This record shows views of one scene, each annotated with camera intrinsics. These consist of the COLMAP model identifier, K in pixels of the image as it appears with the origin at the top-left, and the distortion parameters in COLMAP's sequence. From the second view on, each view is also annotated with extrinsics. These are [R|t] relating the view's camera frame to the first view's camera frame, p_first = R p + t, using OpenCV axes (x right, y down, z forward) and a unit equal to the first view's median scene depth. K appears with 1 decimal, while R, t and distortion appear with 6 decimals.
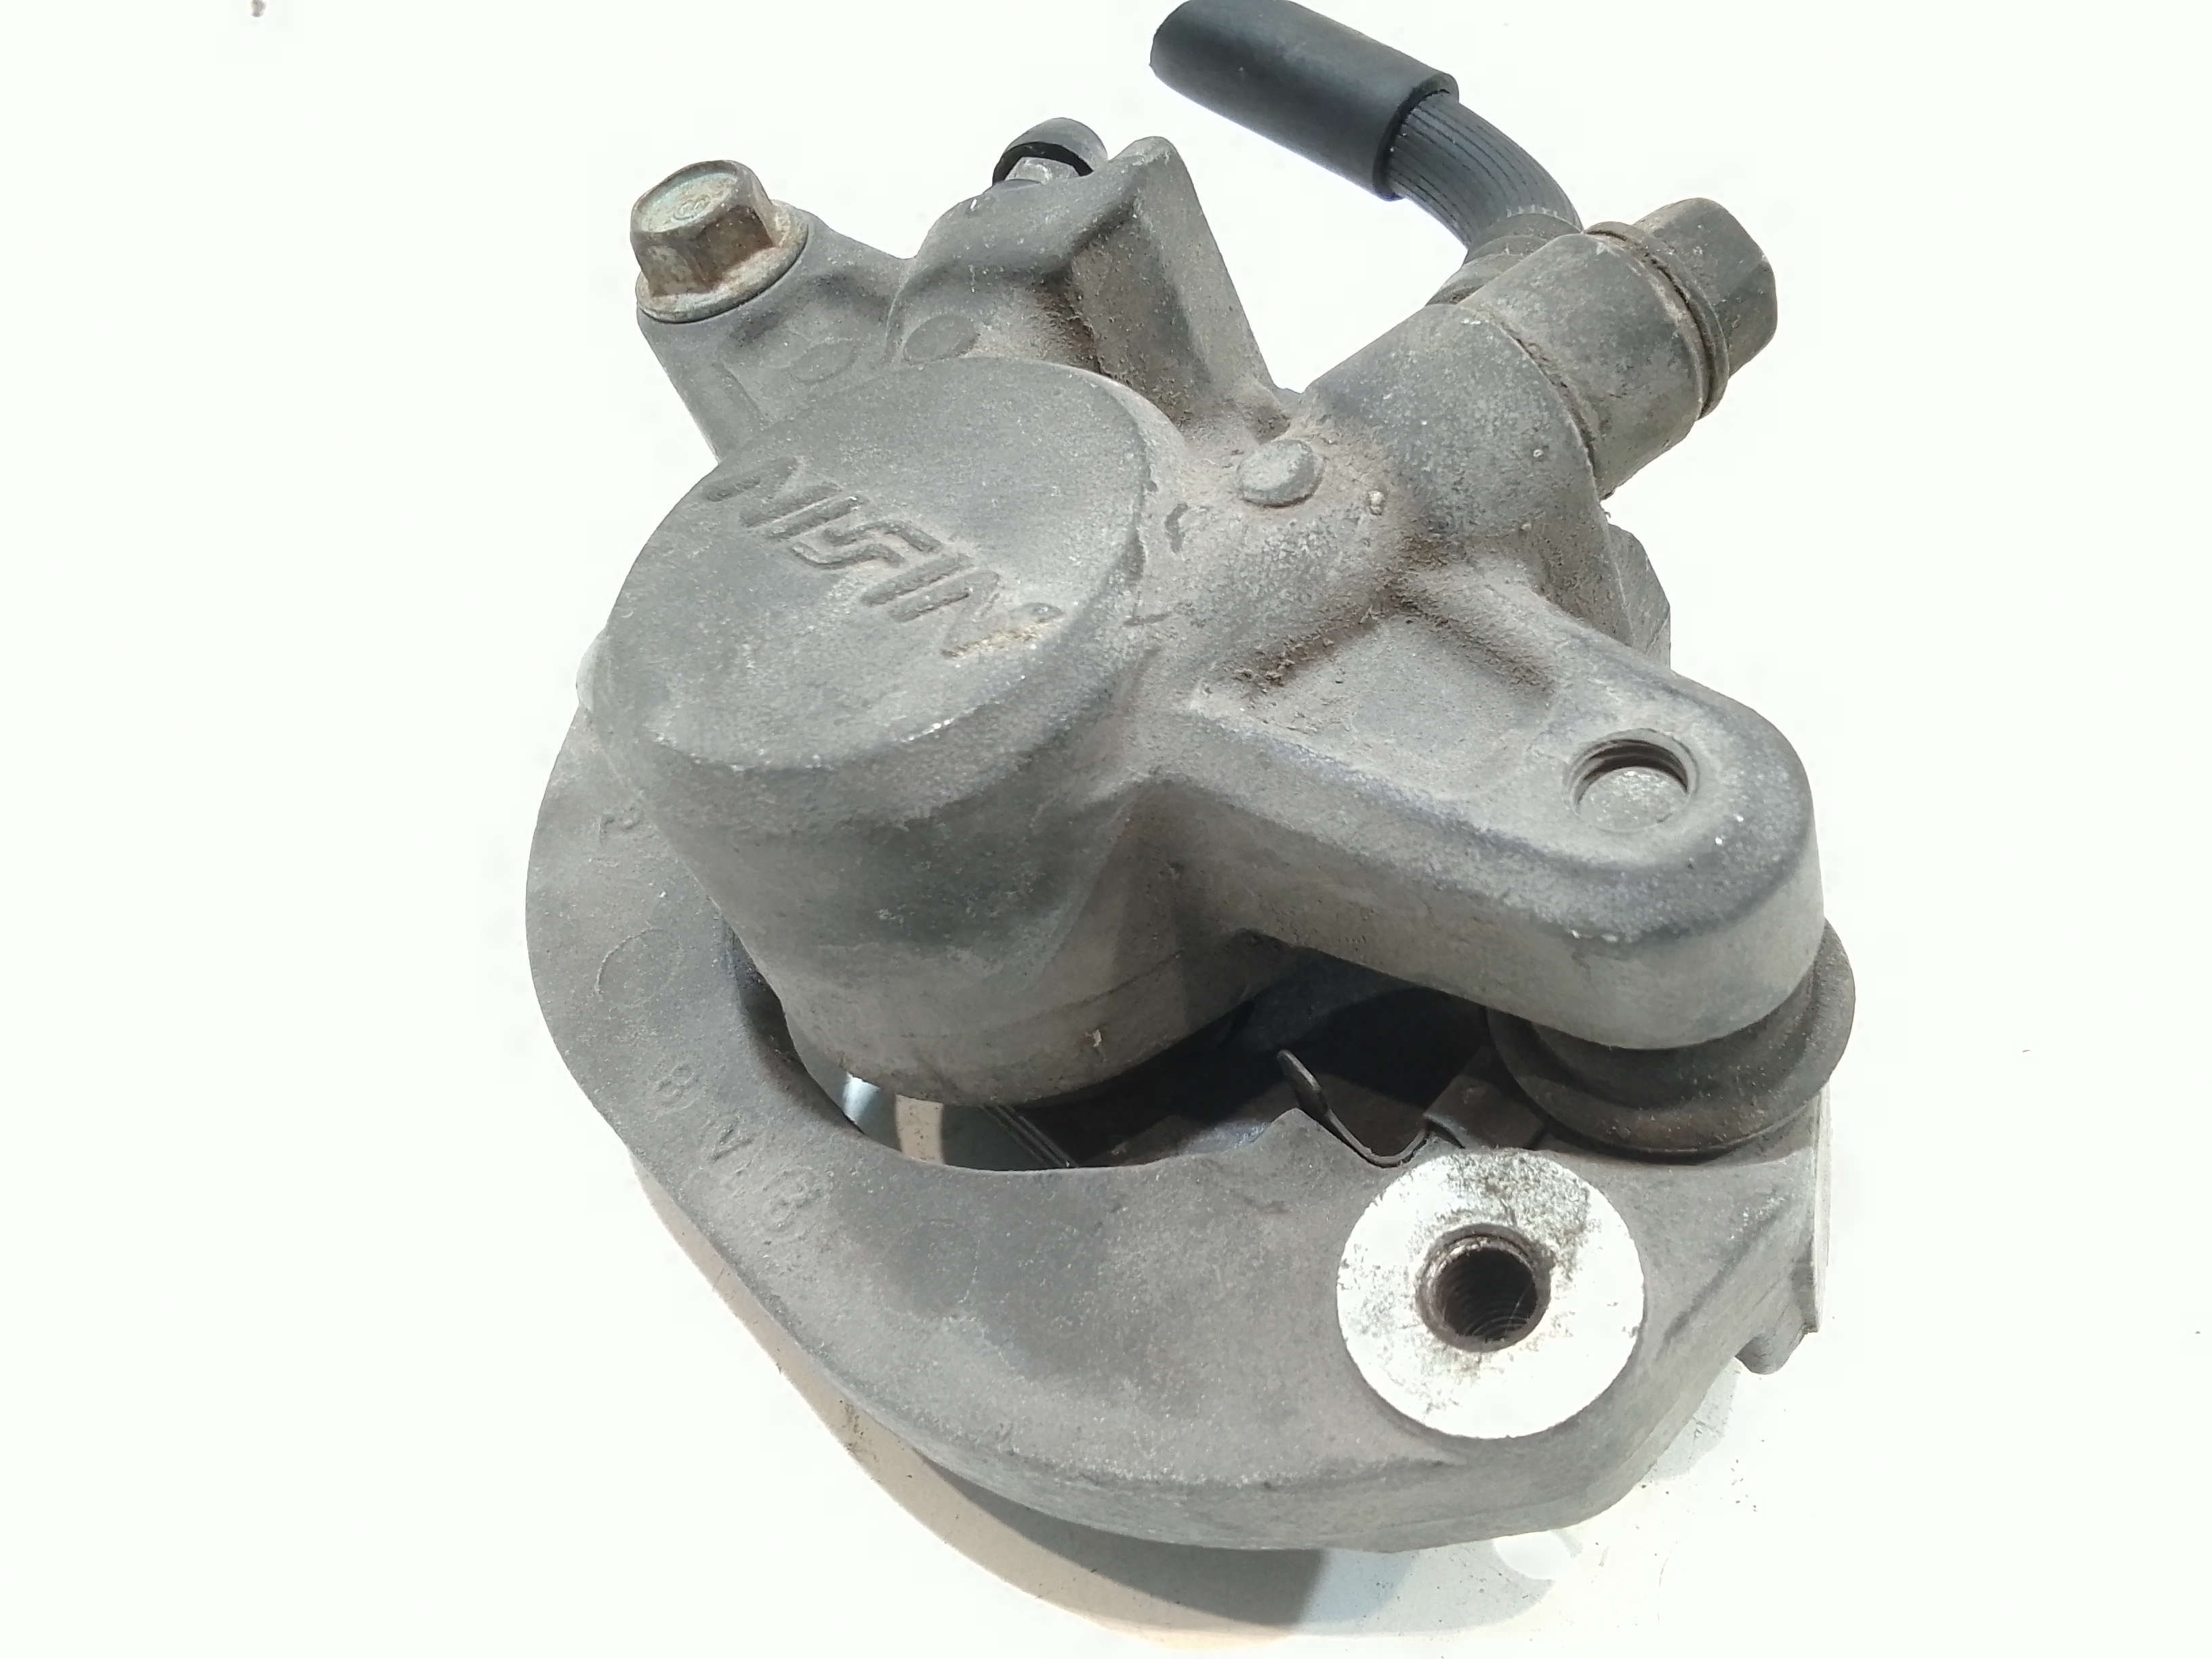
lens RADIAL K [[1753.8, 0, 1108.2], [0, 1753.8, 821.1], [0, 0, 1]] dist [0.028751, -0.000790]
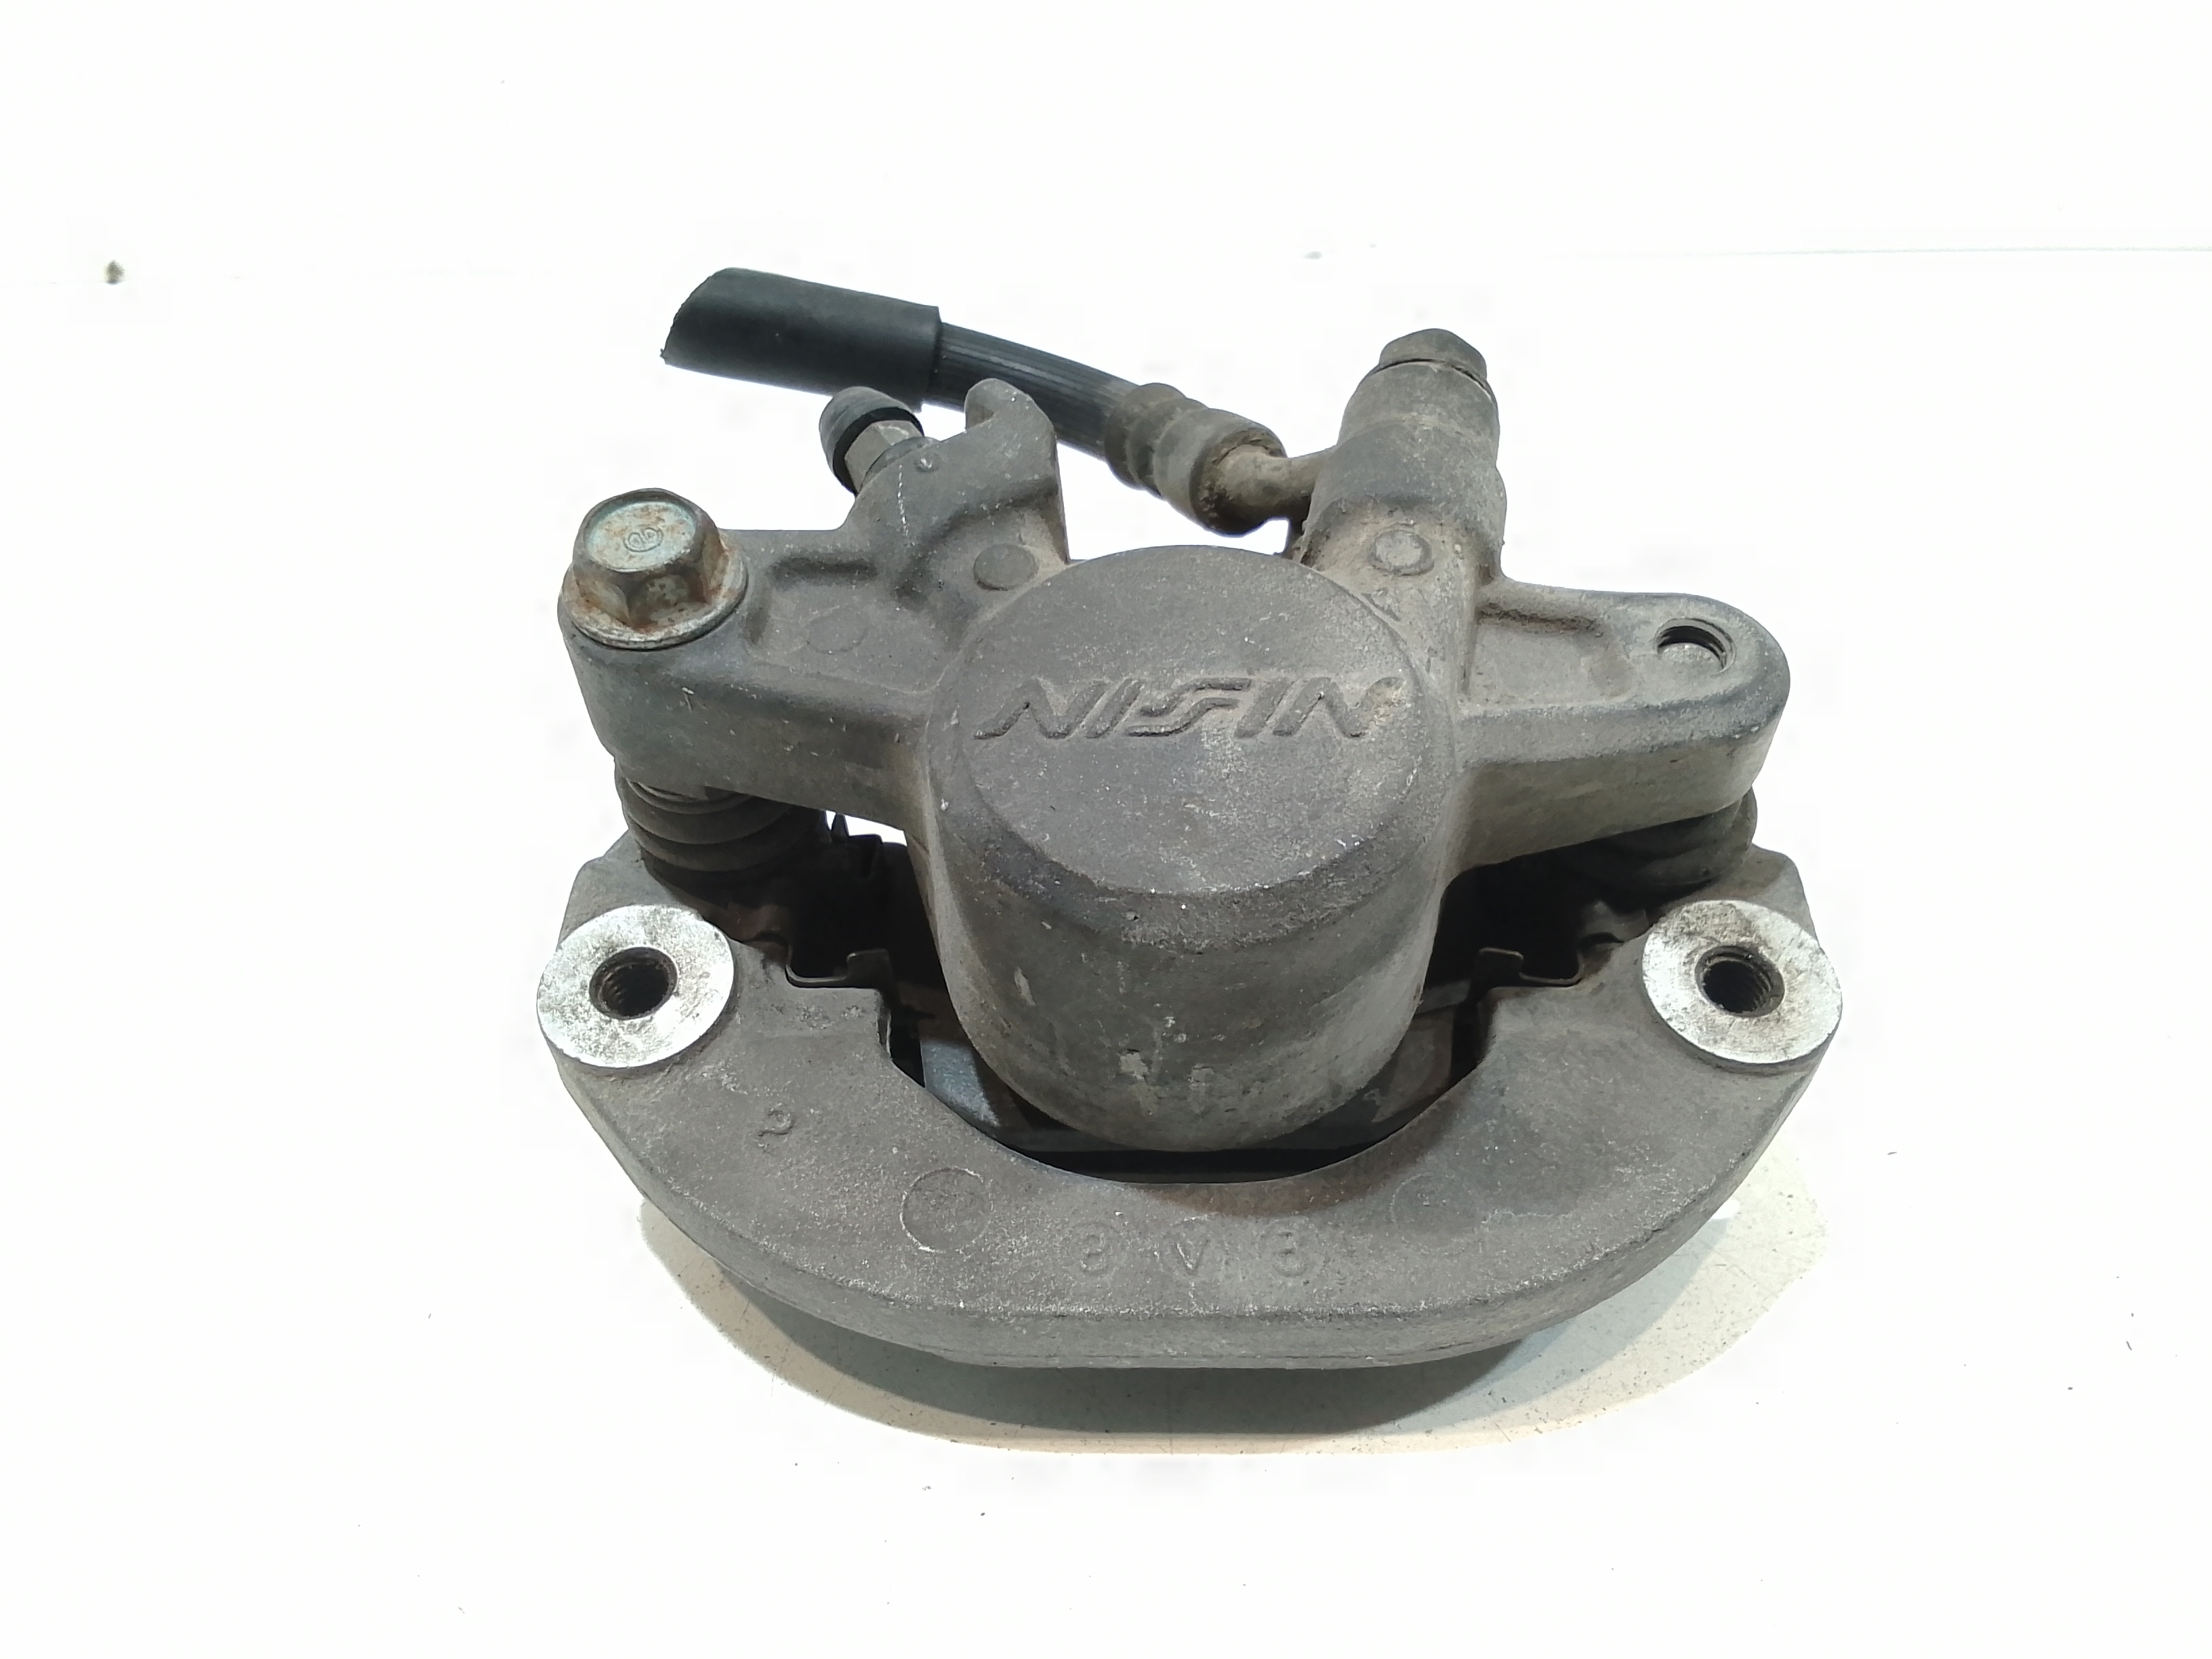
lens RADIAL K [[1753.8, 0, 1110.2], [0, 1753.8, 829.3], [0, 0, 1]] dist [0.028751, -0.000790]
pose [[0.650826, -0.367880, 0.664146, -1.098478], [0.436106, 0.897199, 0.069612, -0.201866], [-0.621480, 0.244333, 0.744355, 0.141936]]
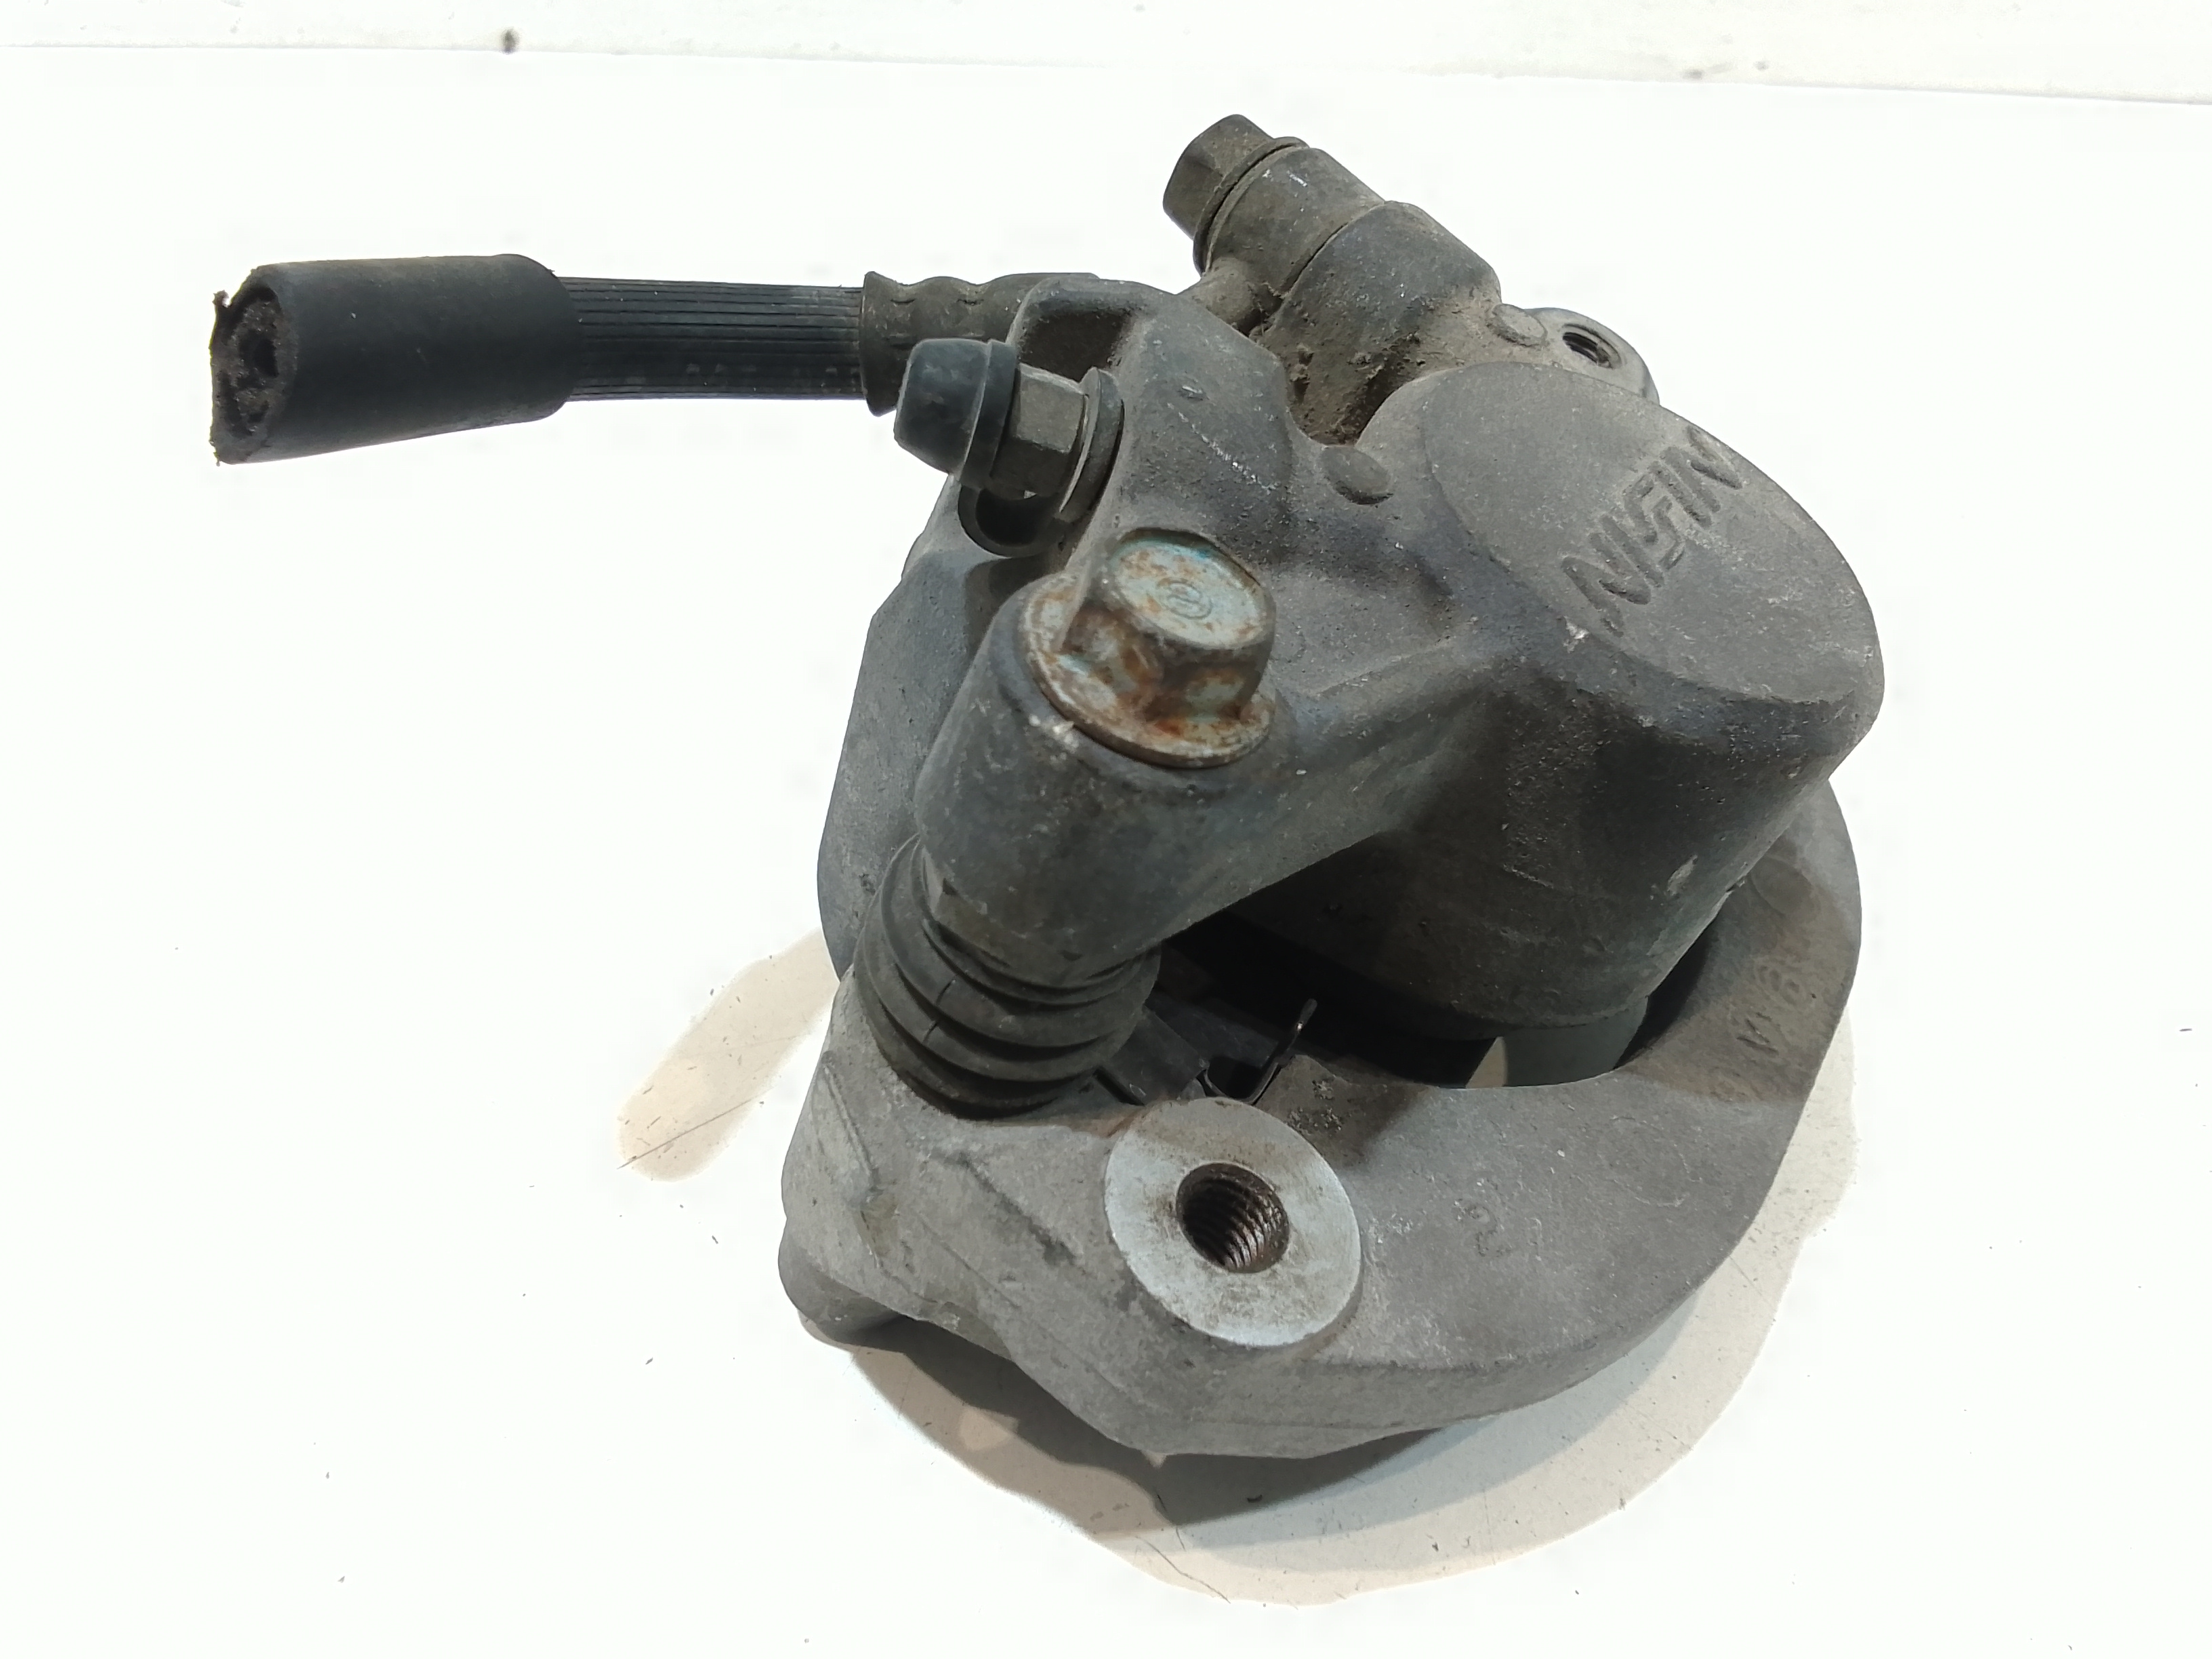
lens RADIAL K [[1753.8, 0, 1104.1], [0, 1753.8, 839.2], [0, 0, 1]] dist [0.028751, -0.000790]
pose [[-0.321942, -0.524108, 0.788457, -1.099463], [0.535991, 0.585588, 0.608112, -0.980939], [-0.780427, 0.618383, 0.092392, 1.386454]]
